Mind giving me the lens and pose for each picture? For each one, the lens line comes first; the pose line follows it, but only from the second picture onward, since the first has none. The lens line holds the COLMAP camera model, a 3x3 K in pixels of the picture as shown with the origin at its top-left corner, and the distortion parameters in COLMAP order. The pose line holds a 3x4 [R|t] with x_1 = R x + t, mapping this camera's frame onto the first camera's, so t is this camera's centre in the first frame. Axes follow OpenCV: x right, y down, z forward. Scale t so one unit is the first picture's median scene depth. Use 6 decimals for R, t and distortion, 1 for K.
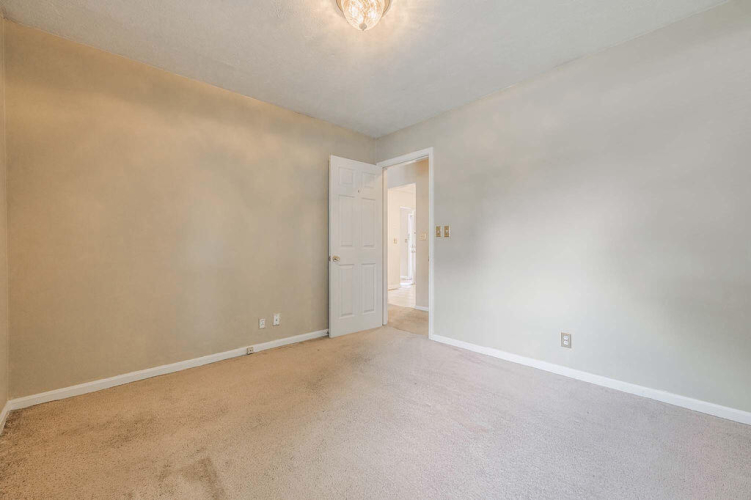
lens RADIAL K [[310.0, 0, 373.3], [0, 310.0, 251.0], [0, 0, 1]] dist [-0.000746, -0.000091]
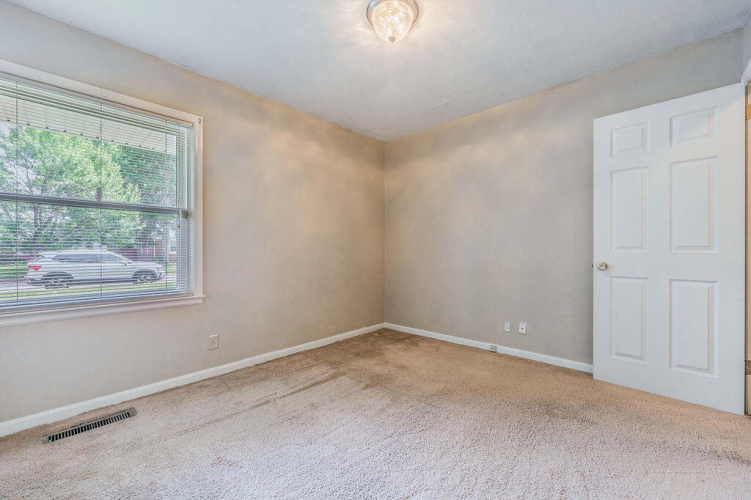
lens RADIAL K [[302.8, 0, 377.8], [0, 302.8, 250.8], [0, 0, 1]] dist [0.000724, 0.000057]
pose [[0.077192, 0.002634, -0.997013, 0.557951], [-0.008726, 0.999960, 0.001966, -0.008371], [0.996978, 0.008548, 0.077212, 0.495978]]
